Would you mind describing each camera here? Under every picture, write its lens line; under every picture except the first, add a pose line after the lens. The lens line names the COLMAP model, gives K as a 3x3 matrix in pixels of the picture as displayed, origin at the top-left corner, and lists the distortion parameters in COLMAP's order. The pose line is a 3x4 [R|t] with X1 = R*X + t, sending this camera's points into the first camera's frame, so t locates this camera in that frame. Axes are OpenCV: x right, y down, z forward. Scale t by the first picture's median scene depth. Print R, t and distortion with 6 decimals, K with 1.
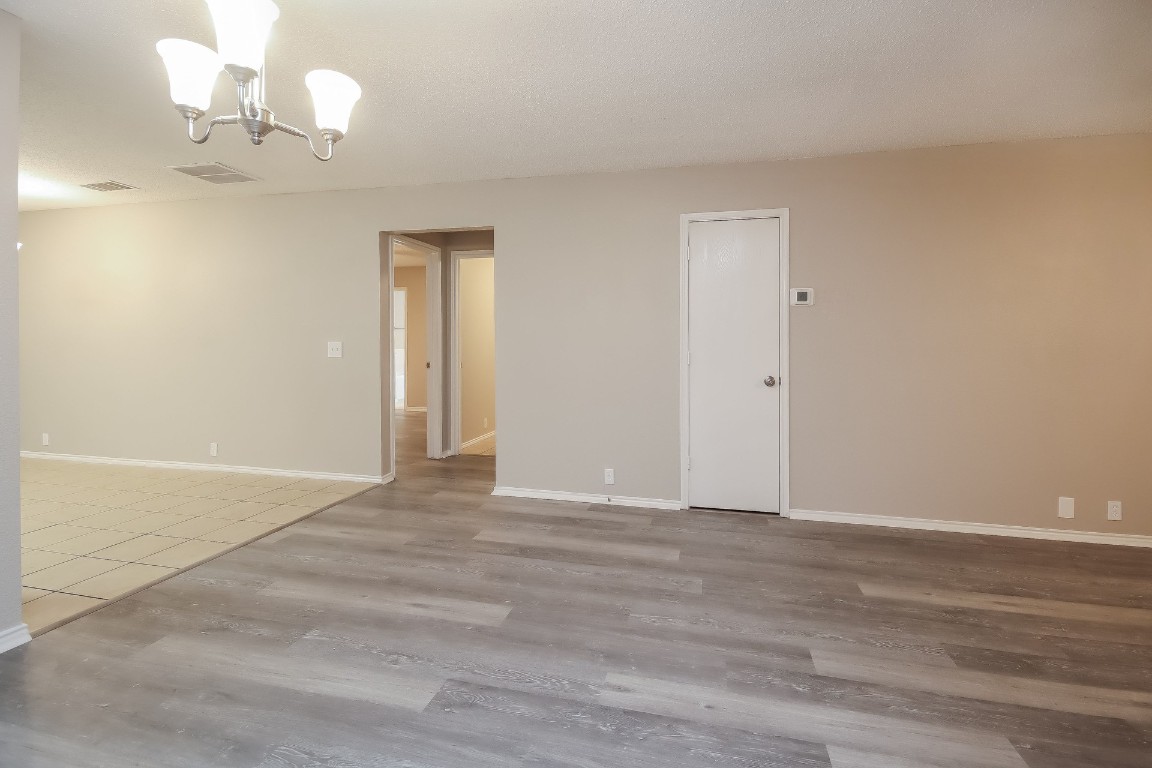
lens RADIAL K [[545.6, 0, 573.4], [0, 545.6, 350.9], [0, 0, 1]] dist [0.010135, -0.000536]
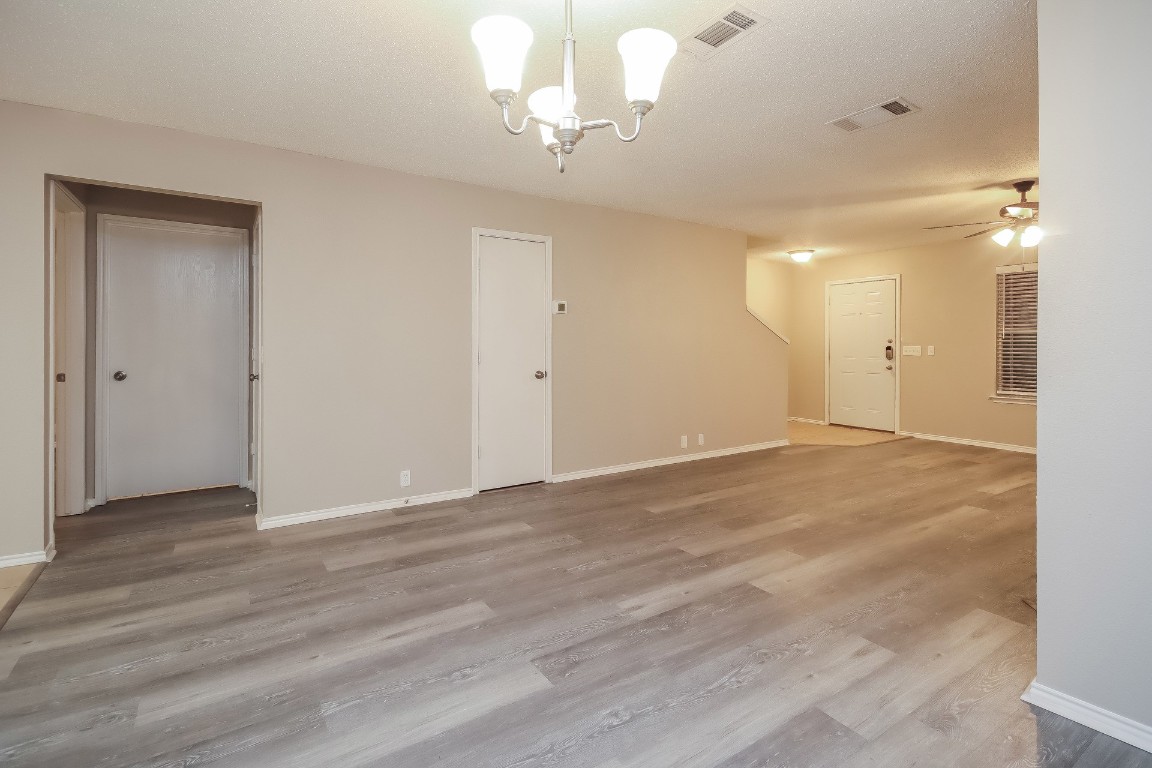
lens RADIAL K [[545.6, 0, 573.4], [0, 545.6, 350.9], [0, 0, 1]] dist [0.010135, -0.000536]
pose [[0.671858, -0.011380, 0.740592, -0.716278], [0.011379, 0.999923, 0.005043, -0.005676], [-0.740592, 0.005039, 0.671936, 0.165621]]
